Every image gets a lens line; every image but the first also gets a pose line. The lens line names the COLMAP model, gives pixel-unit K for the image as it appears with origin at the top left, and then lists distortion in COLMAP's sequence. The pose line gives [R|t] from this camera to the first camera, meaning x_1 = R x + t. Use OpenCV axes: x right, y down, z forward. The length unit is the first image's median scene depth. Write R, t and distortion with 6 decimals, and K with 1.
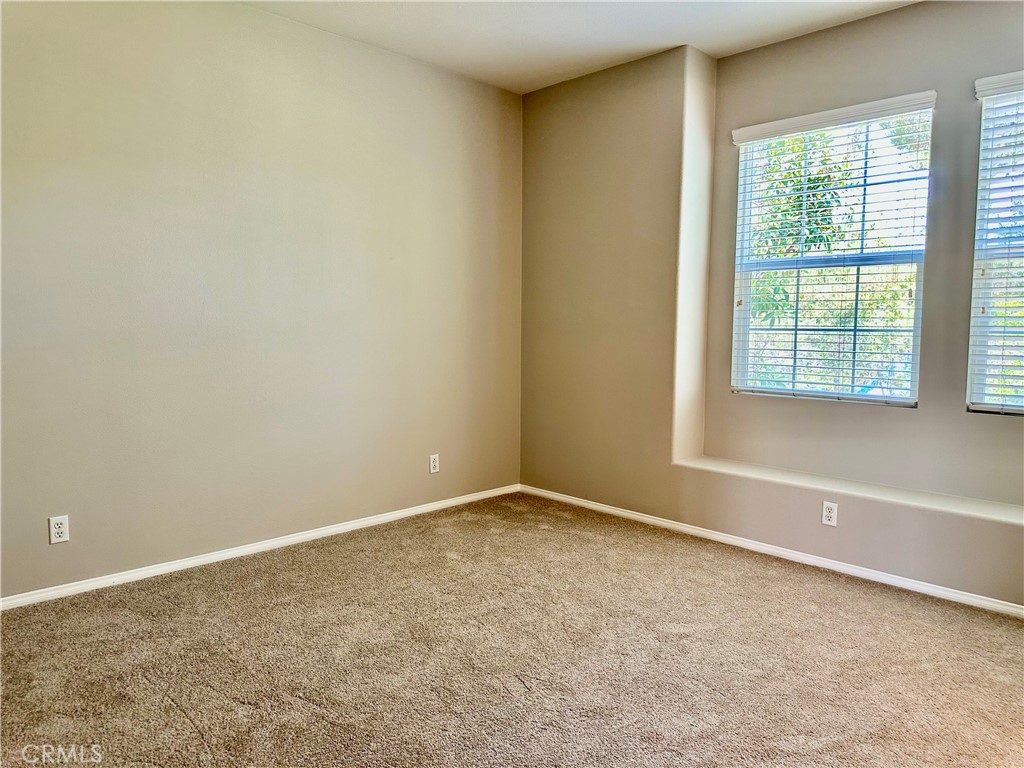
lens RADIAL K [[735.4, 0, 450.3], [0, 735.4, 365.3], [0, 0, 1]] dist [0.061893, -0.064281]
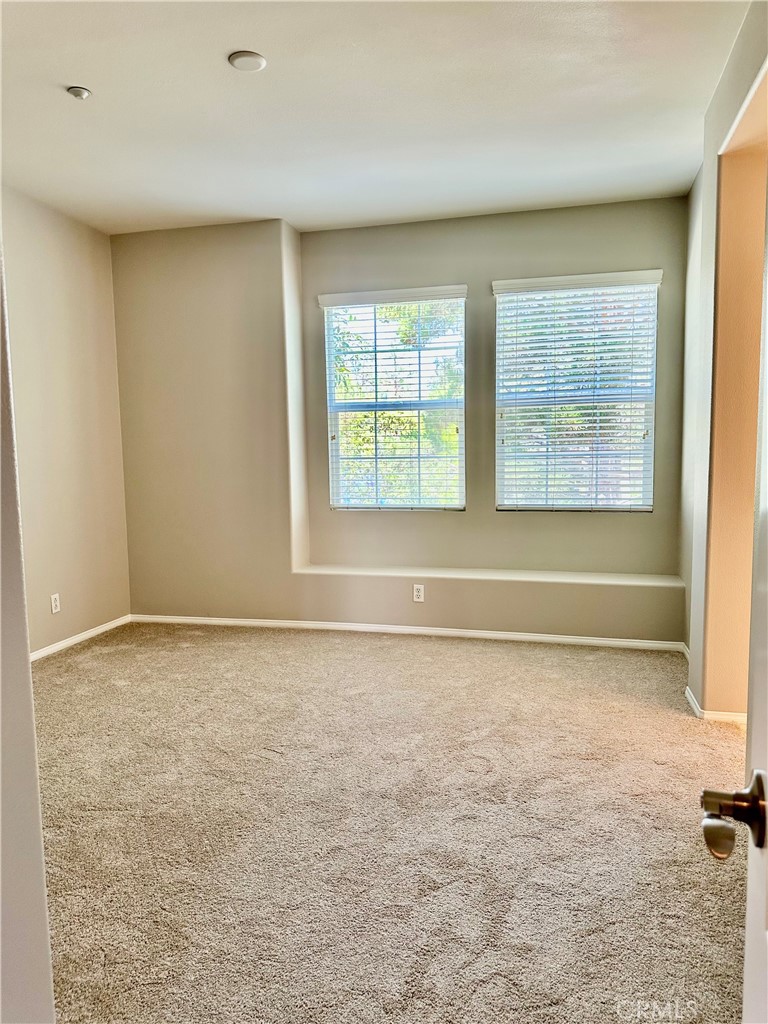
lens RADIAL K [[735.4, 0, 358.4], [0, 735.4, 508.7], [0, 0, 1]] dist [0.061893, -0.064281]
pose [[0.850756, -0.065111, 0.521512, -0.261772], [0.056516, 0.997876, 0.032390, -0.003471], [-0.522514, 0.001918, 0.852629, -0.079650]]
